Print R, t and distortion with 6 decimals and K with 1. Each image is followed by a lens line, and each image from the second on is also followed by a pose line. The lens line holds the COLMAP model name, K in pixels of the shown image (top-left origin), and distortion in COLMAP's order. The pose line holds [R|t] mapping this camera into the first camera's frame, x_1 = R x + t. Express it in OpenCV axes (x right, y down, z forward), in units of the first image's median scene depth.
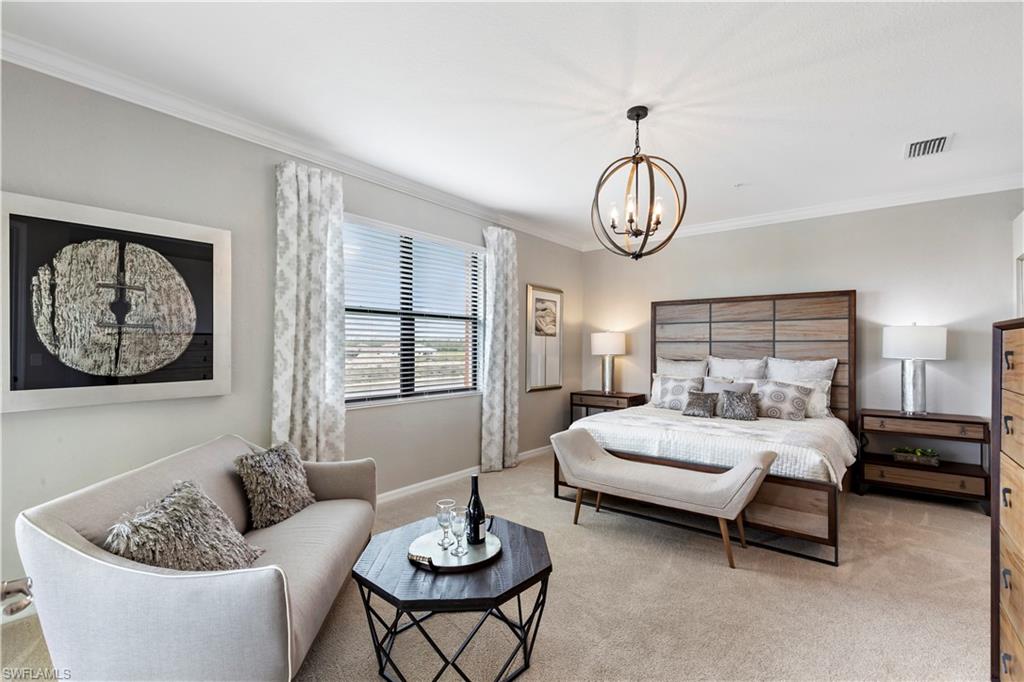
lens RADIAL K [[463.2, 0, 516.3], [0, 463.2, 343.7], [0, 0, 1]] dist [0.005006, 0.000398]
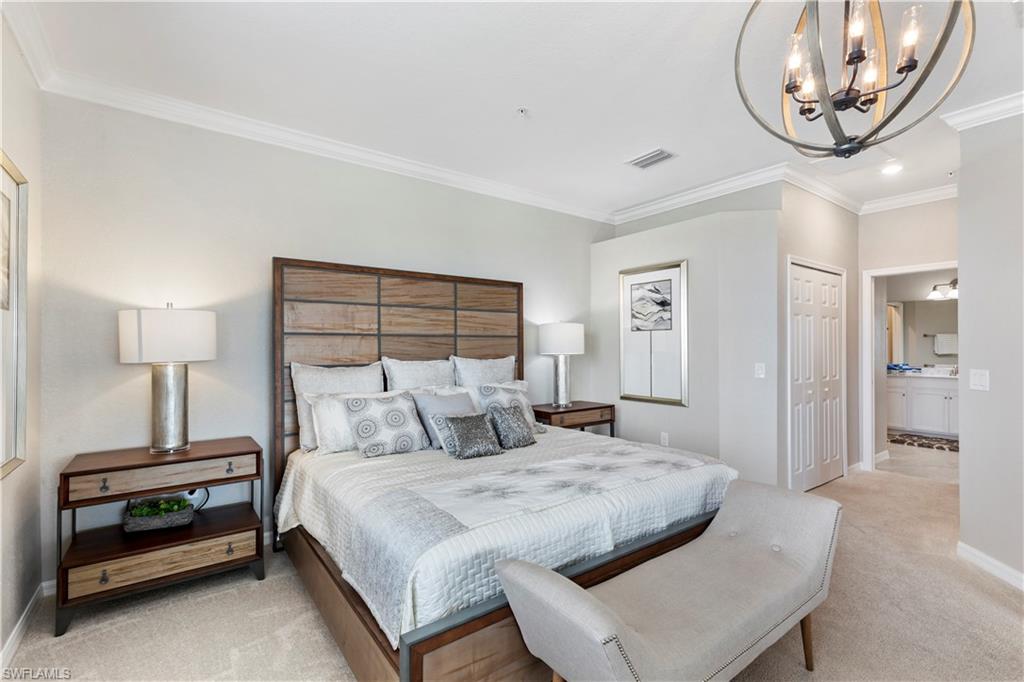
lens RADIAL K [[463.2, 0, 514.2], [0, 463.2, 343.3], [0, 0, 1]] dist [0.005006, 0.000398]
pose [[0.246928, 0.004608, 0.969023, -0.171591], [-0.001850, 0.999989, -0.004284, 0.010110], [-0.969032, -0.000735, 0.246934, 0.716311]]
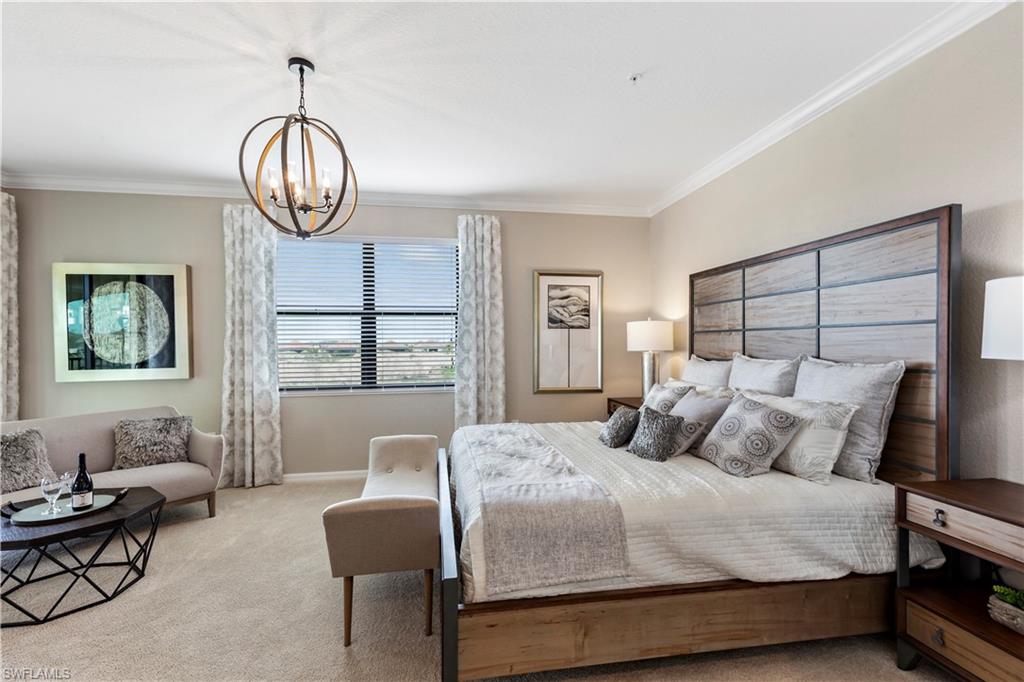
lens RADIAL K [[463.2, 0, 512.7], [0, 463.2, 344.1], [0, 0, 1]] dist [0.005006, 0.000398]
pose [[0.745977, -0.008021, -0.665924, 0.651974], [0.015661, 0.999862, 0.005500, 0.006637], [0.665788, -0.014532, 0.746000, 0.361557]]
